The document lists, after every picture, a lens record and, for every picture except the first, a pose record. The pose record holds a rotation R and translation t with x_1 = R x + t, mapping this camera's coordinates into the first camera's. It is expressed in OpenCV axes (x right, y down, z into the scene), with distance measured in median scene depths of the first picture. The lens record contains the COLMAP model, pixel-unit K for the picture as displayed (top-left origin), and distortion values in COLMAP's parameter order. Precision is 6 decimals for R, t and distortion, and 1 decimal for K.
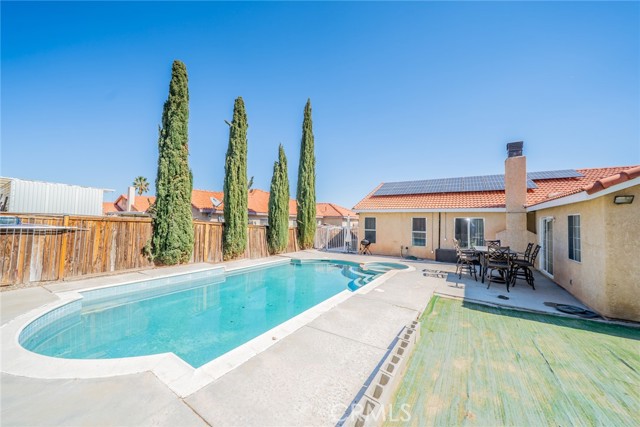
lens RADIAL K [[238.1, 0, 315.4], [0, 238.1, 213.4], [0, 0, 1]] dist [-0.006127, 0.000427]
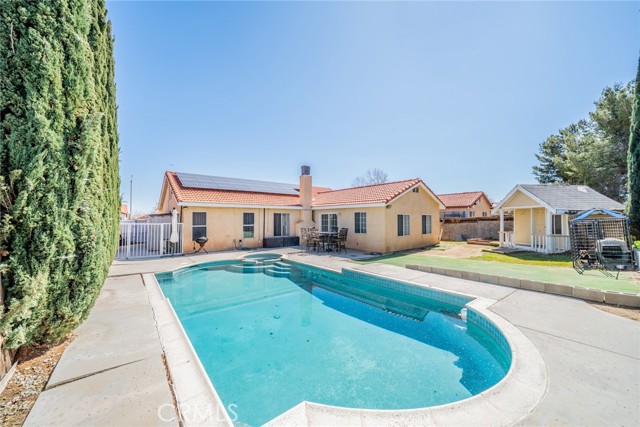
lens RADIAL K [[238.1, 0, 321.2], [0, 238.1, 214.4], [0, 0, 1]] dist [-0.006127, 0.000427]
pose [[0.303110, -0.001284, 0.952955, -1.180201], [-0.028582, 0.999537, 0.010438, 0.011218], [-0.952527, -0.030402, 0.302933, 0.725490]]
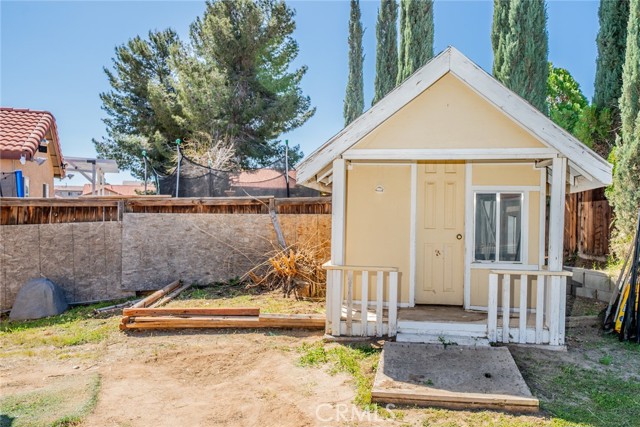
lens RADIAL K [[472.6, 0, 340.5], [0, 472.6, 218.7], [0, 0, 1]] dist [0.027150, 0.002581]
pose [[-0.851032, -0.030080, 0.524252, 0.909016], [-0.043772, 0.998947, -0.013739, 0.072745], [-0.523287, -0.034640, -0.851452, 0.600436]]
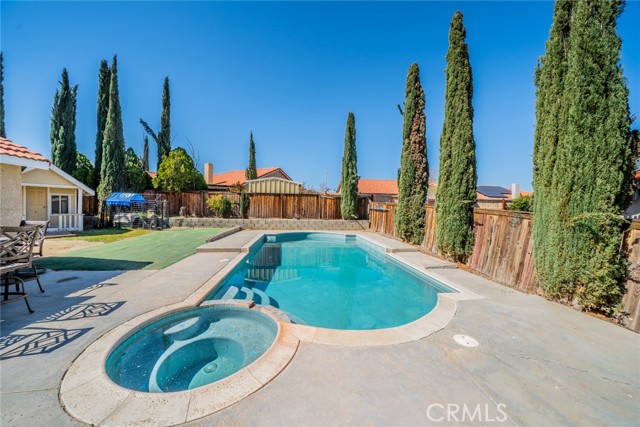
lens RADIAL K [[220.9, 0, 320.3], [0, 220.9, 210.6], [0, 0, 1]] dist [-0.019834, 0.000384]
pose [[-0.762959, -0.014563, -0.646282, 0.665339], [-0.004441, 0.999841, -0.017287, 0.131279], [0.646431, -0.010319, -0.762902, 2.284780]]
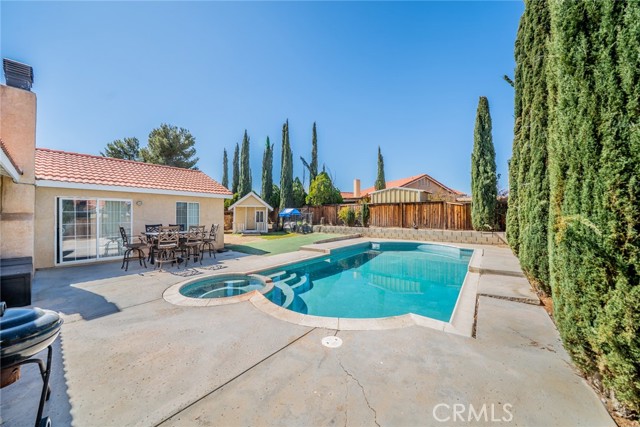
lens RADIAL K [[220.9, 0, 319.4], [0, 220.9, 212.6], [0, 0, 1]] dist [-0.019834, 0.000384]
pose [[-0.998330, -0.010958, 0.056725, 0.136799], [-0.013647, 0.998791, -0.047224, 0.138866], [-0.056139, -0.047920, -0.997272, 2.621416]]
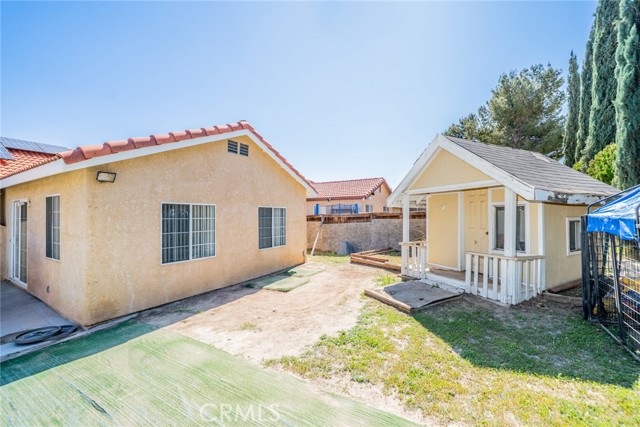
lens RADIAL K [[257.0, 0, 318.9], [0, 257.0, 216.4], [0, 0, 1]] dist [-0.001708, 0.000437]
pose [[-0.016322, -0.015381, 0.999748, 0.293868], [-0.032747, 0.999353, 0.014841, 0.031177], [-0.999330, -0.032496, -0.016815, 0.199605]]
